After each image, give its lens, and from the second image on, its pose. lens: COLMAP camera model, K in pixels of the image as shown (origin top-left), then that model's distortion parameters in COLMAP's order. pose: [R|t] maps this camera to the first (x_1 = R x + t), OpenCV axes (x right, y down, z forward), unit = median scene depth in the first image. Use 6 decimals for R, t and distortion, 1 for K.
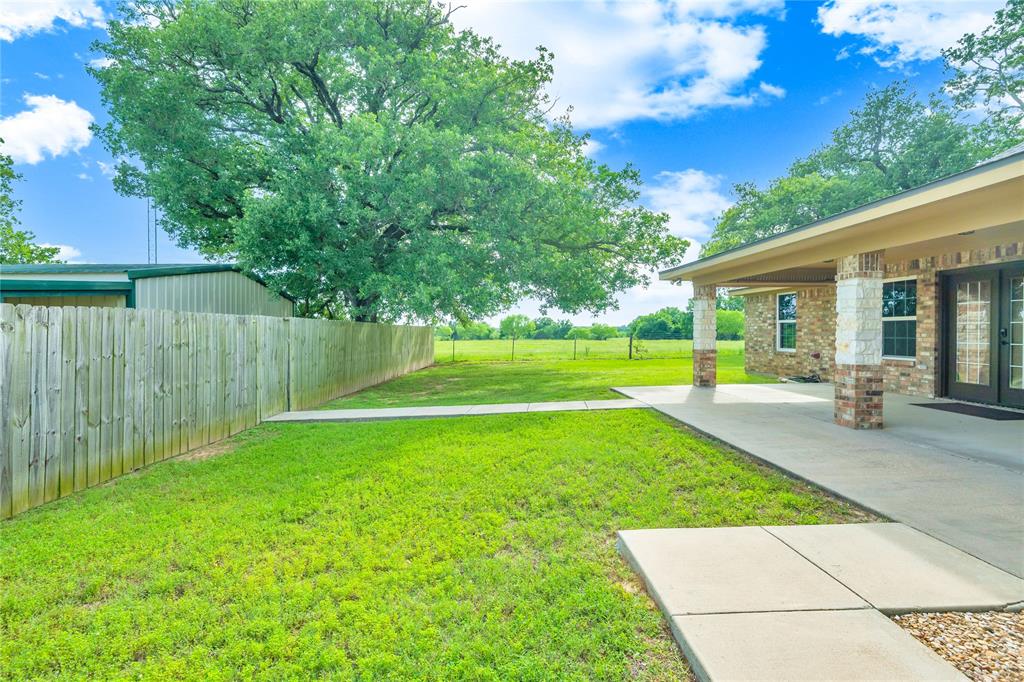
lens RADIAL K [[490.0, 0, 516.1], [0, 490.0, 334.7], [0, 0, 1]] dist [-0.000561, -0.000776]
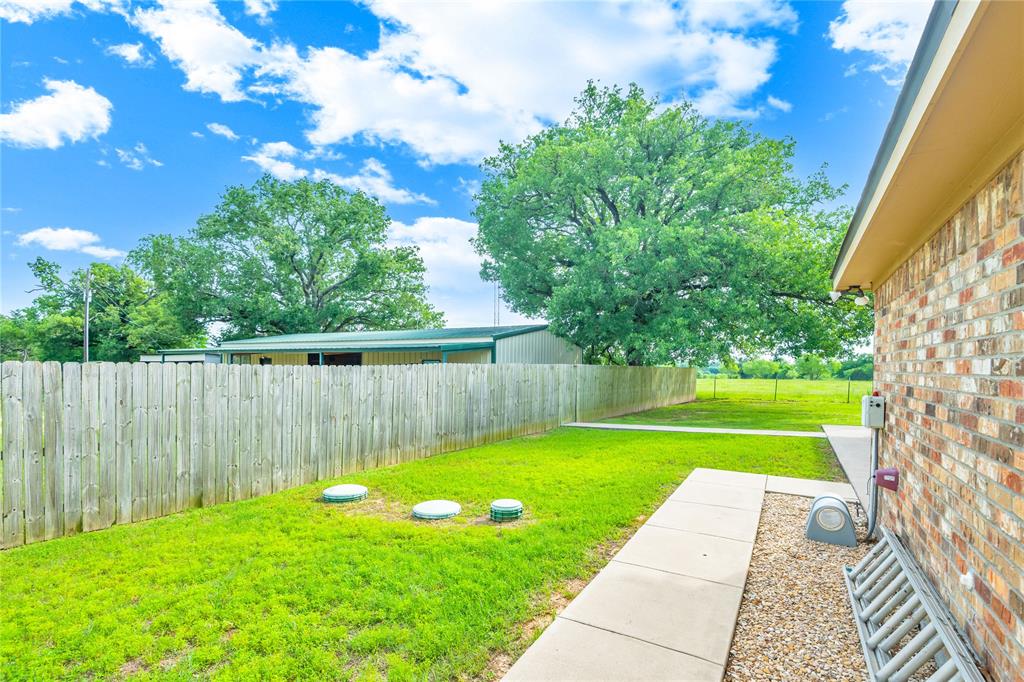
lens RADIAL K [[486.9, 0, 512.8], [0, 486.9, 368.4], [0, 0, 1]] dist [-0.000665, -0.000163]
pose [[0.837812, 0.013523, -0.545791, 0.243764], [-0.016000, 0.999872, 0.000214, -0.019409], [0.545724, 0.008553, 0.837921, -0.476185]]
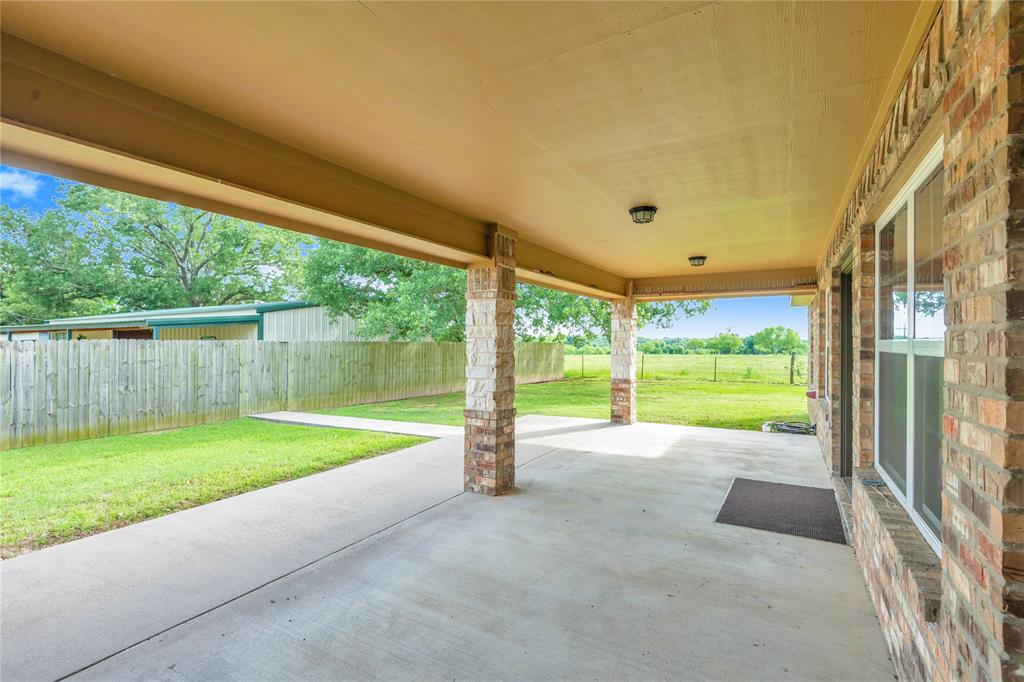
lens RADIAL K [[475.9, 0, 512.0], [0, 475.9, 341.0], [0, 0, 1]] dist [-0.000497, -0.000815]
pose [[0.836190, 0.002851, -0.548432, 0.774686], [-0.008872, 0.999926, -0.008329, -0.028470], [0.548368, 0.011830, 0.836153, 0.259106]]
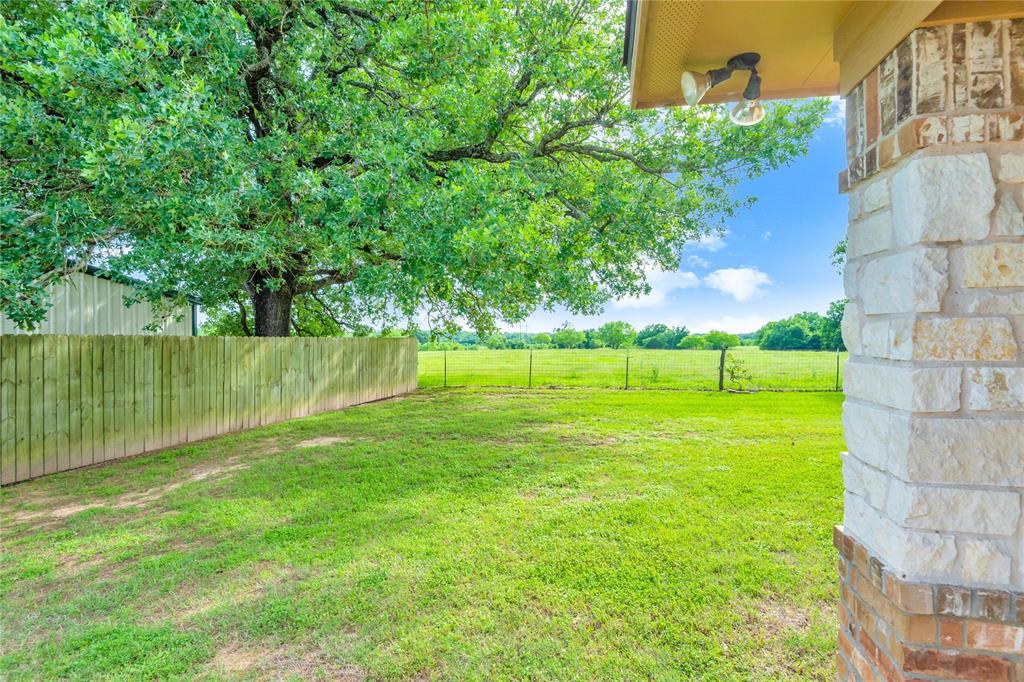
lens RADIAL K [[475.9, 0, 512.0], [0, 475.9, 341.0], [0, 0, 1]] dist [-0.000497, -0.000815]
pose [[0.968311, 0.003502, -0.249722, 0.356399], [-0.003809, 0.999992, -0.000745, -0.029895], [0.249717, 0.001672, 0.968317, 0.987226]]
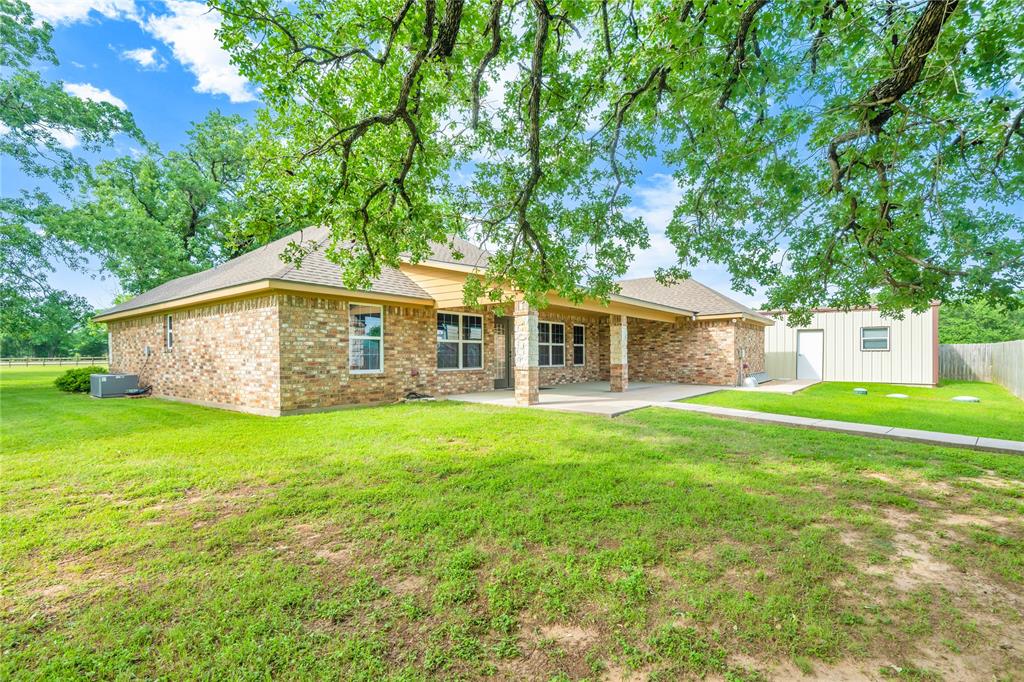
lens RADIAL K [[475.9, 0, 512.0], [0, 475.9, 341.0], [0, 0, 1]] dist [-0.000497, -0.000815]
pose [[-0.754137, 0.027670, 0.656134, -0.240262], [0.013004, 0.999545, -0.027205, 0.005622], [-0.656589, -0.011984, -0.754154, 1.993508]]
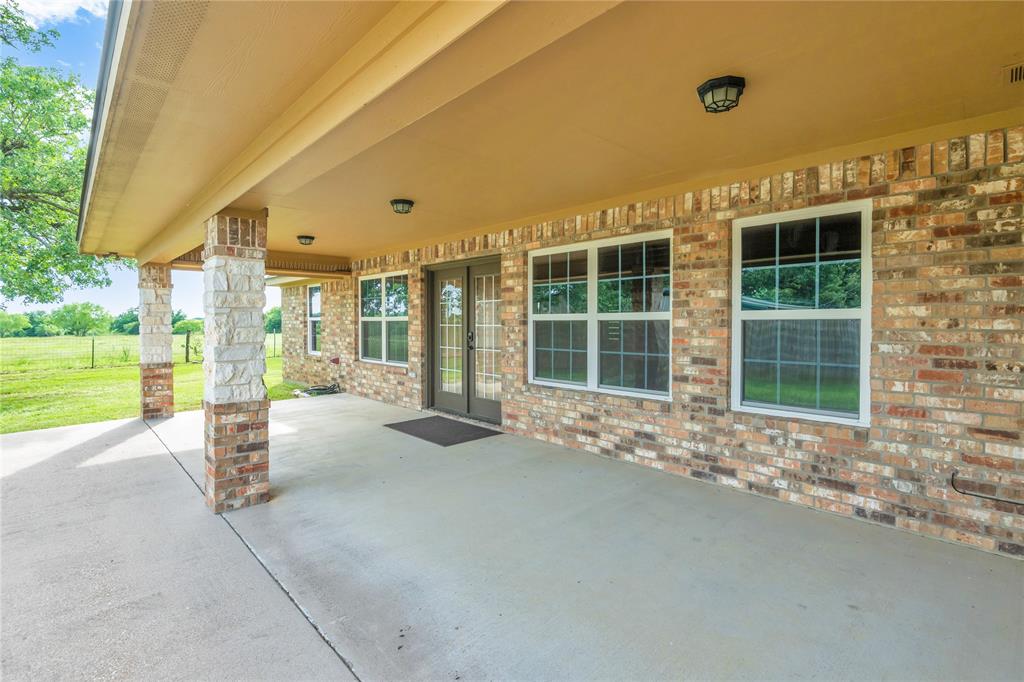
lens RADIAL K [[475.3, 0, 513.2], [0, 475.3, 332.8], [0, 0, 1]] dist [-0.002282, -0.000728]
pose [[0.764760, -0.016200, 0.644111, 0.395326], [0.007006, 0.999834, 0.016828, -0.020519], [-0.644277, -0.008357, 0.764747, 0.221721]]
